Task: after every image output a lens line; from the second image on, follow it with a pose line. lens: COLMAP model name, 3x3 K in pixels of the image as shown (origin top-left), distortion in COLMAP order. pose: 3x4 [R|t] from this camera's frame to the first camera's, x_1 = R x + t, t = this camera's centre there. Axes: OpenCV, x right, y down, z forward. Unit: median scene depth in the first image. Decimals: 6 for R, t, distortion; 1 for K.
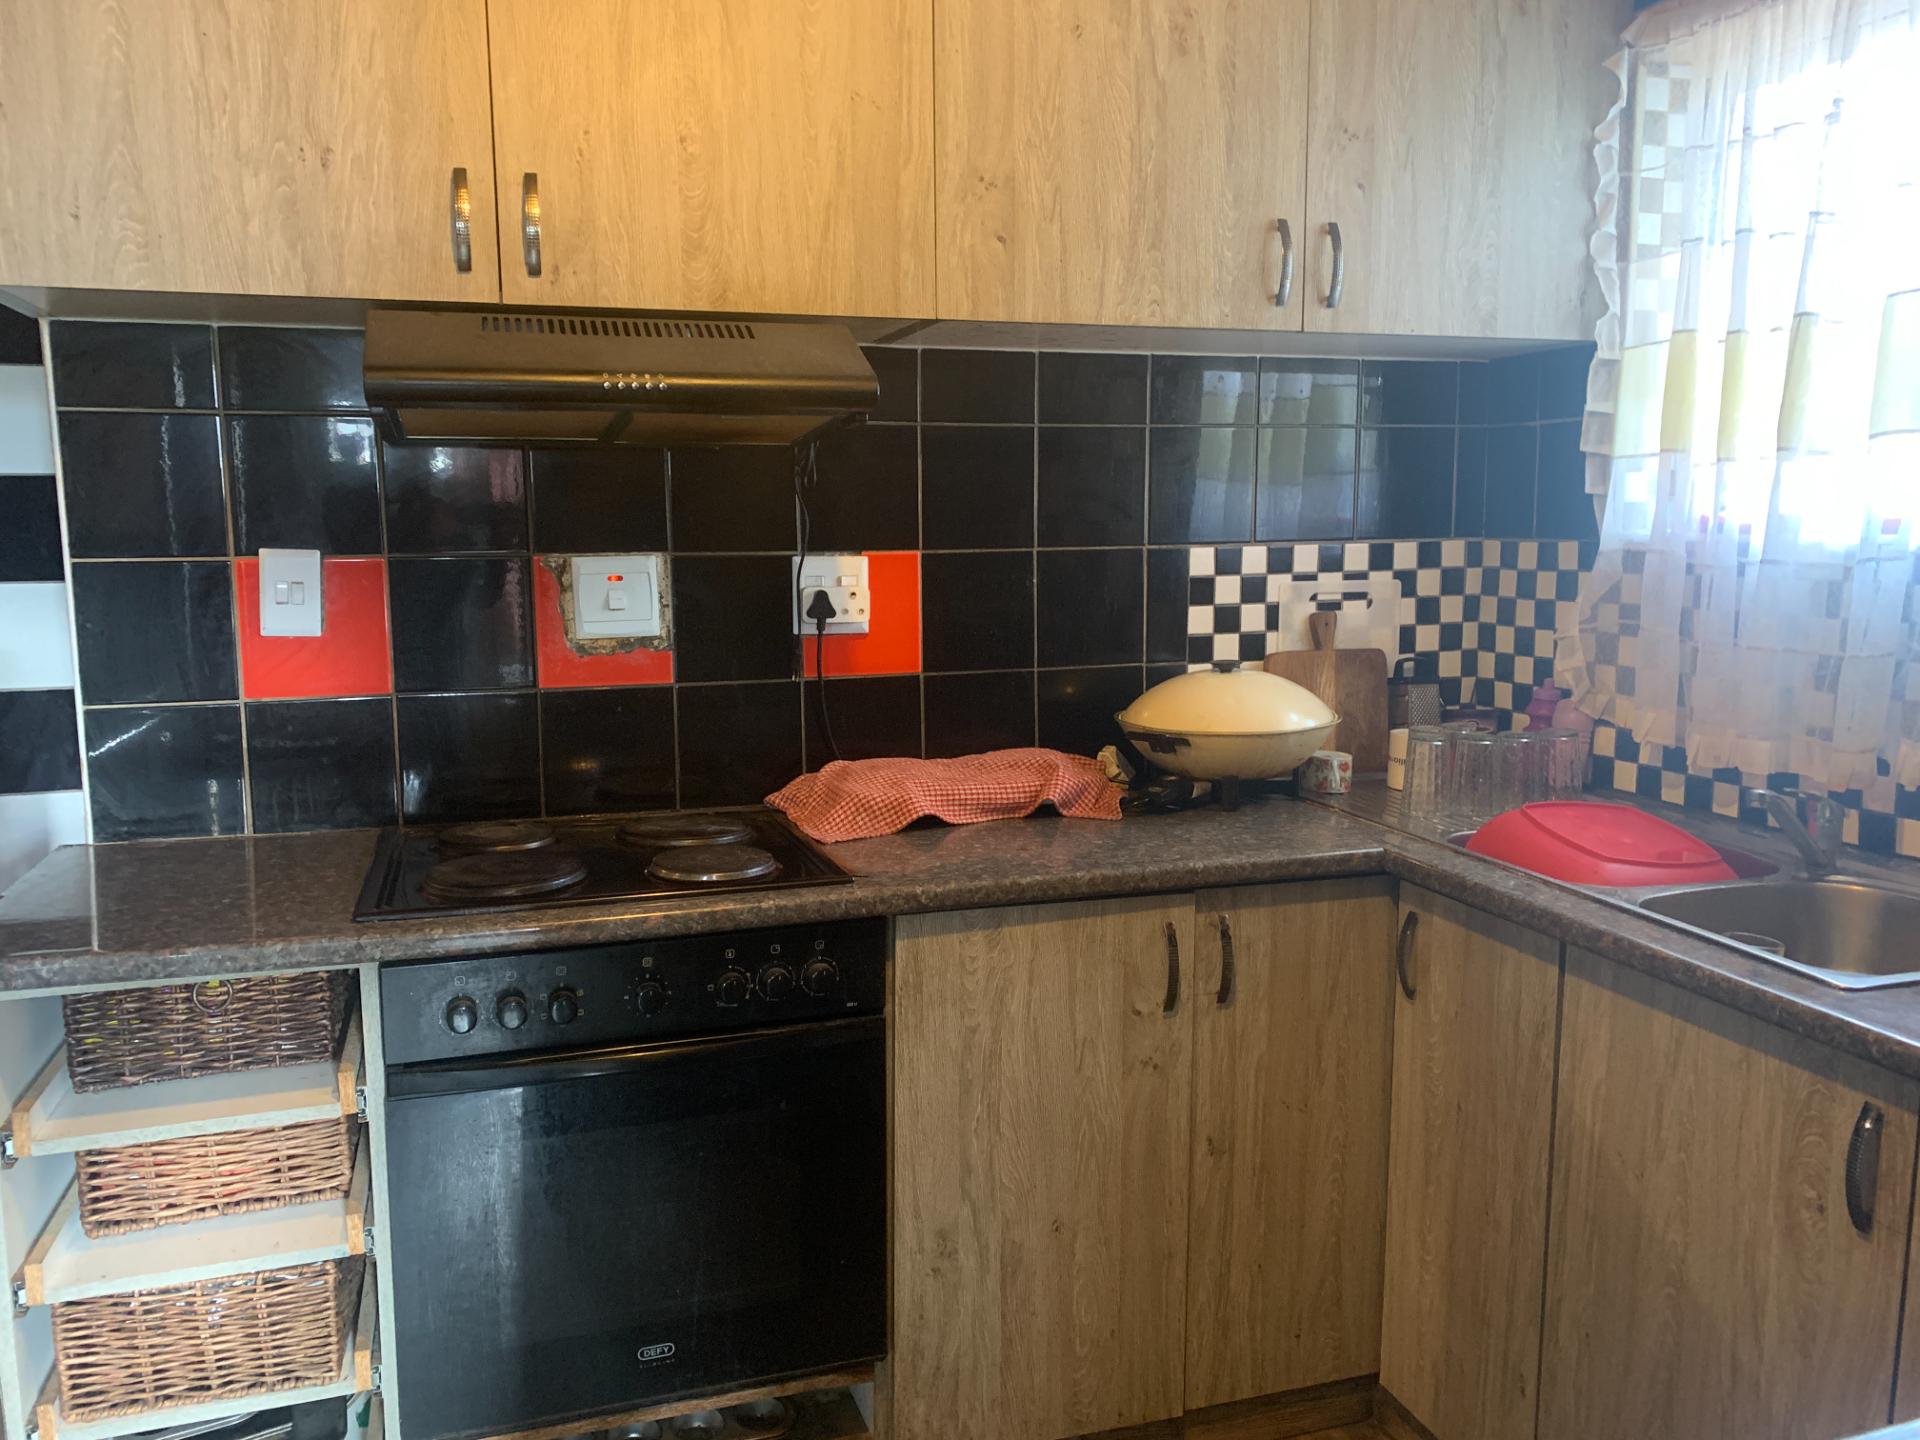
lens RADIAL K [[1451.1, 0, 958.3], [0, 1451.1, 722.1], [0, 0, 1]] dist [0.032514, -0.043213]
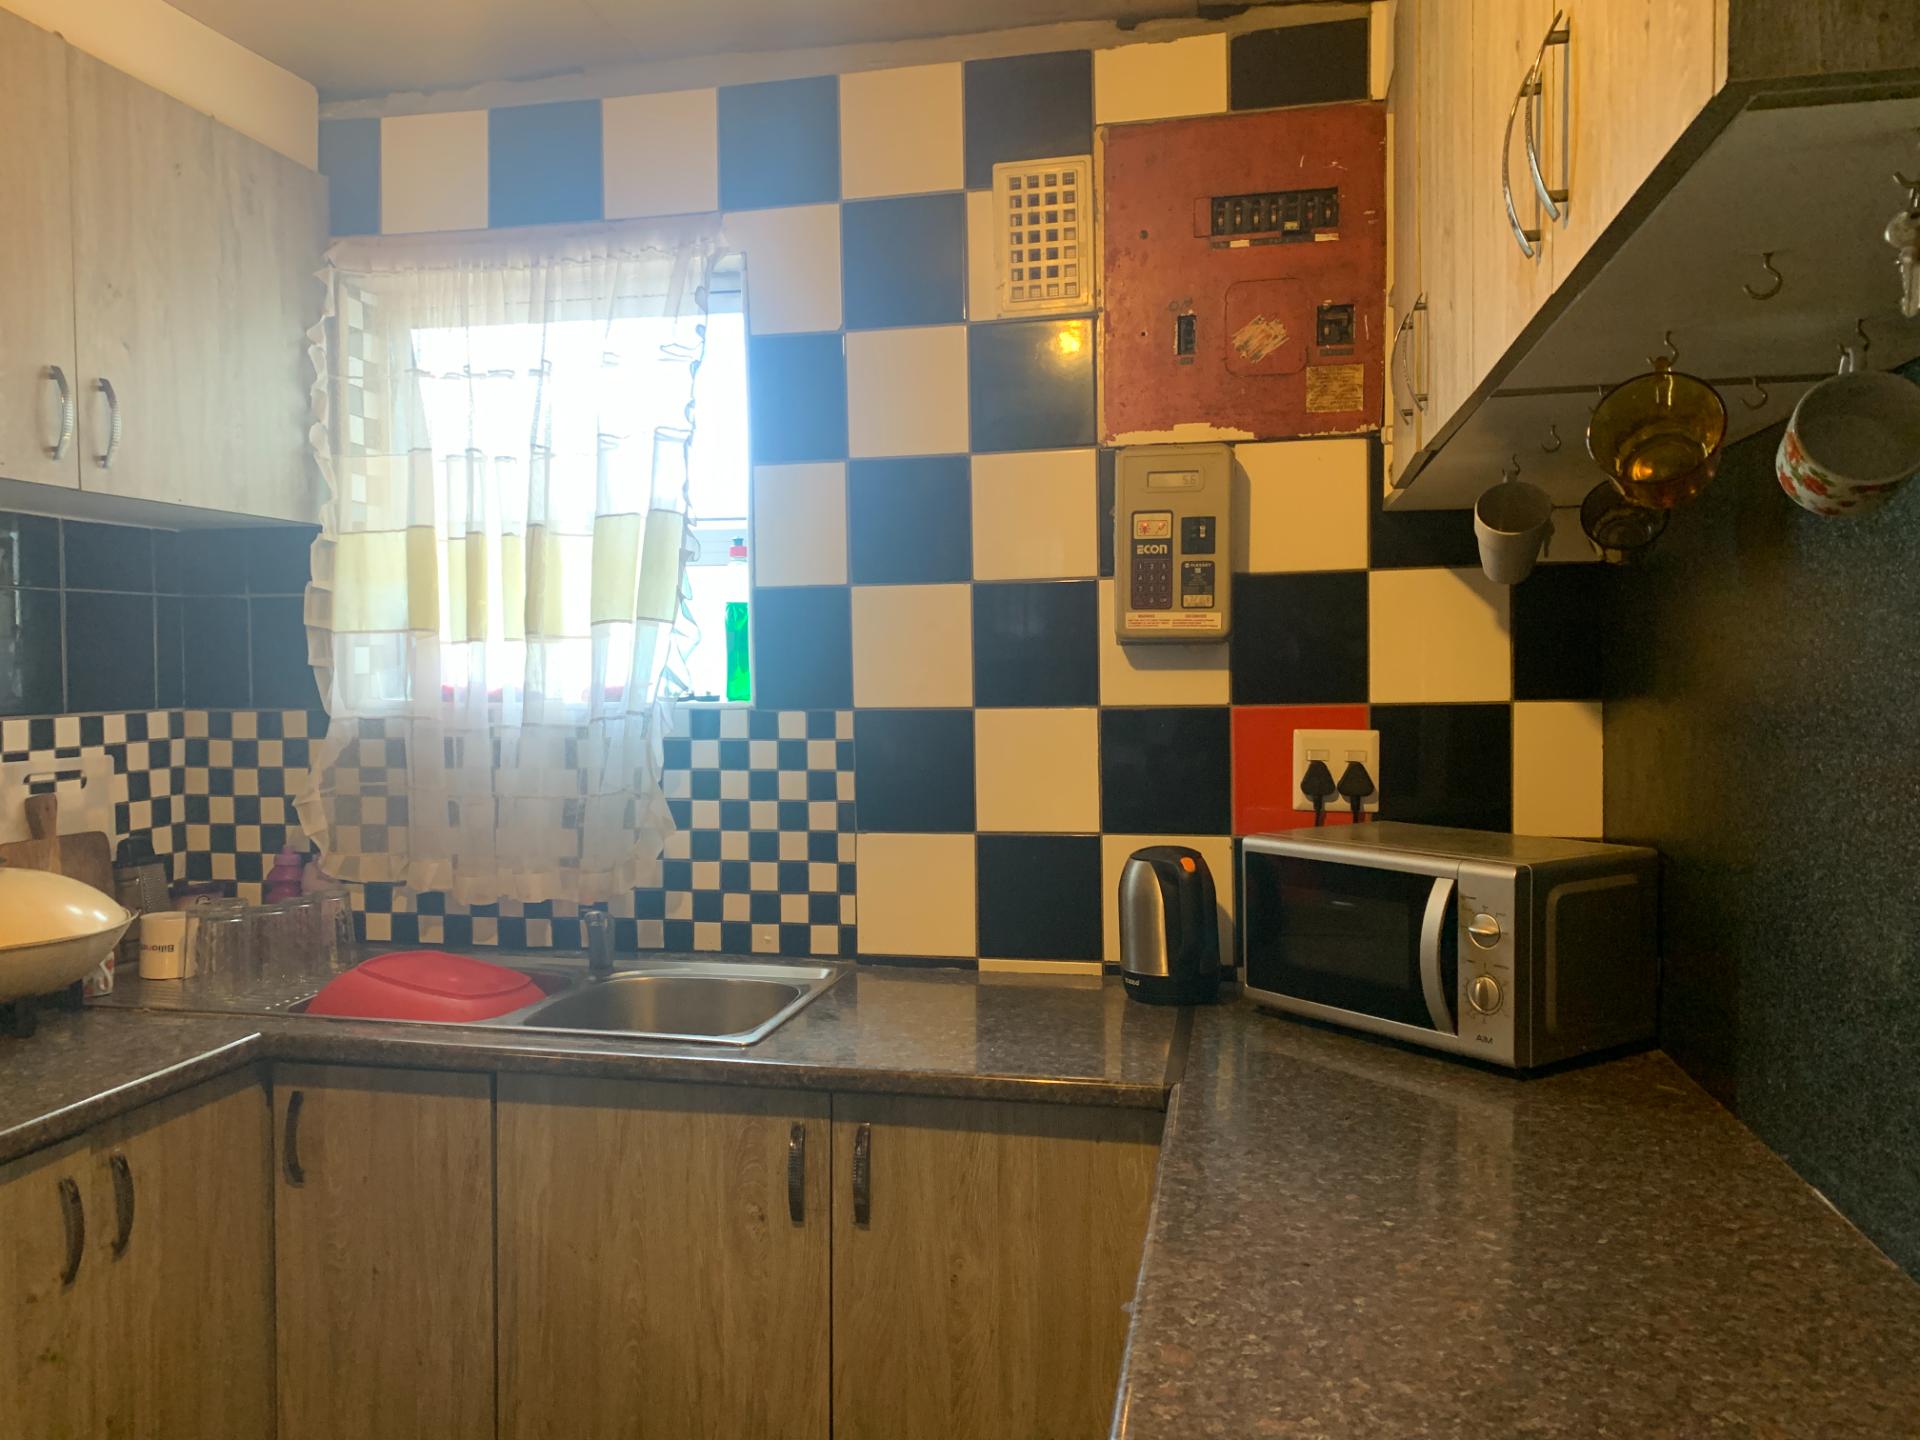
lens RADIAL K [[1451.1, 0, 923.4], [0, 1451.1, 720.2], [0, 0, 1]] dist [0.032514, -0.043213]
pose [[0.505818, -0.028207, 0.862179, -0.318662], [0.121243, 0.991869, -0.038681, -0.028456], [-0.854078, 0.124099, 0.505125, 0.117510]]
